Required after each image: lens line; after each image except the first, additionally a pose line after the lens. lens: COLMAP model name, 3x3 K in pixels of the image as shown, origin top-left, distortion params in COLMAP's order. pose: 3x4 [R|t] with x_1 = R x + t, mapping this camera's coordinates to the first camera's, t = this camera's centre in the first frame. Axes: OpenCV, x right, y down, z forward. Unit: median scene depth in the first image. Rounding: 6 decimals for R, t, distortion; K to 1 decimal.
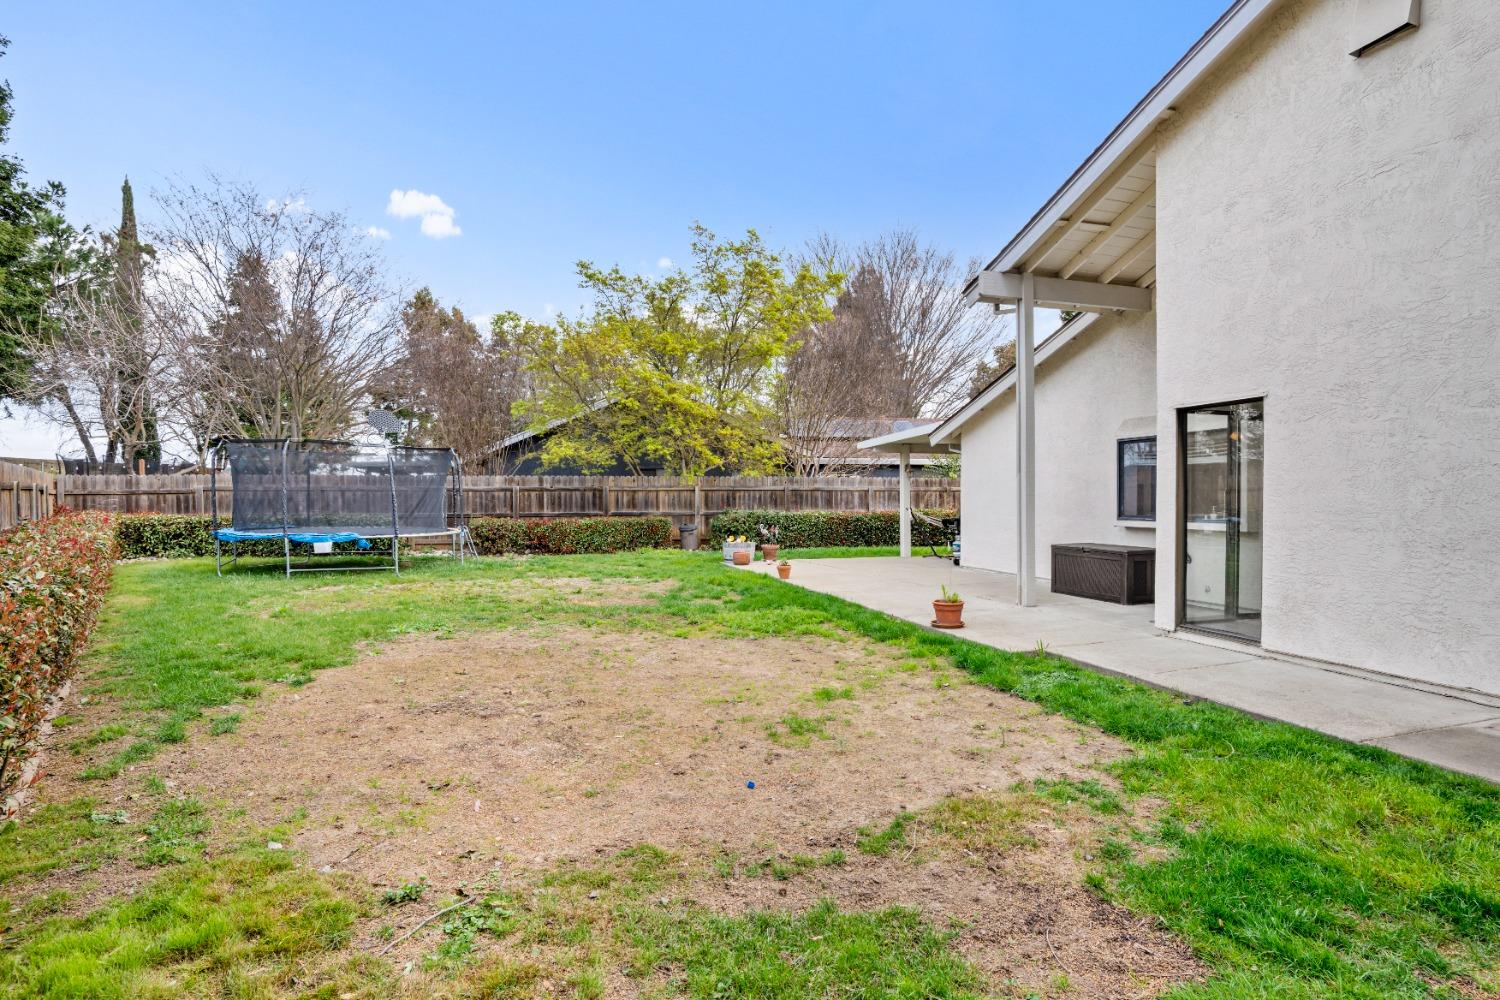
lens RADIAL K [[746.0, 0, 750.0], [0, 746.0, 500.0], [0, 0, 1]] dist [-0.036389, 0.000274]
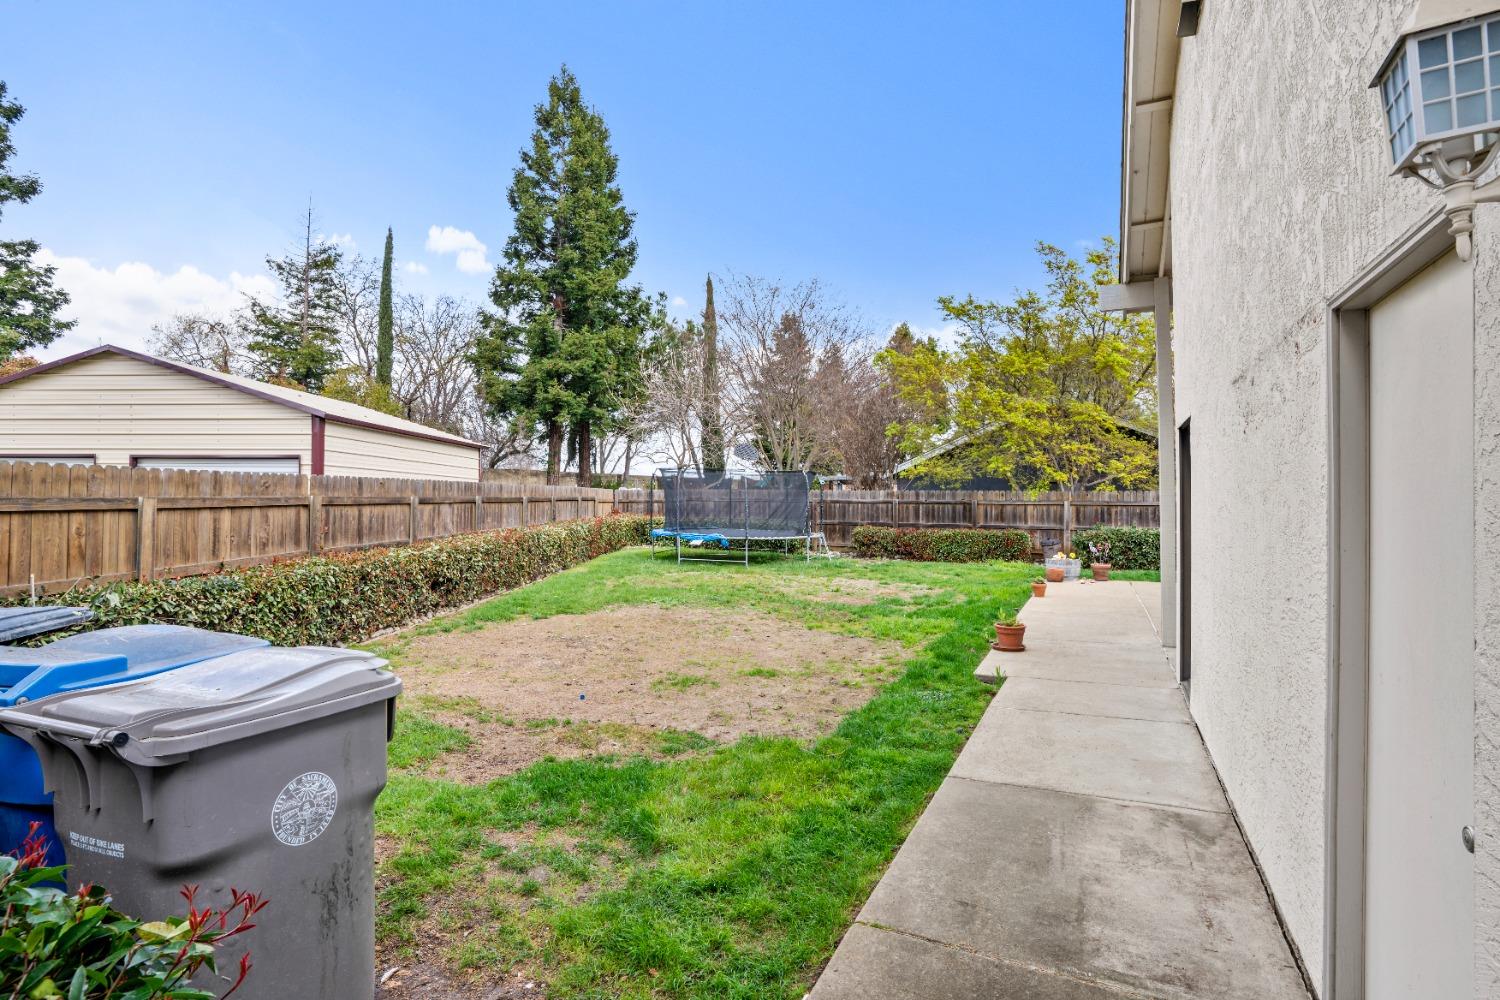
lens RADIAL K [[727.5, 0, 750.0], [0, 727.5, 500.0], [0, 0, 1]] dist [-0.082622, 0.000160]
pose [[0.749778, 0.008852, -0.661630, 0.260868], [-0.014653, 0.999887, -0.003228, -0.011076], [0.661527, 0.012115, 0.749824, 0.007388]]
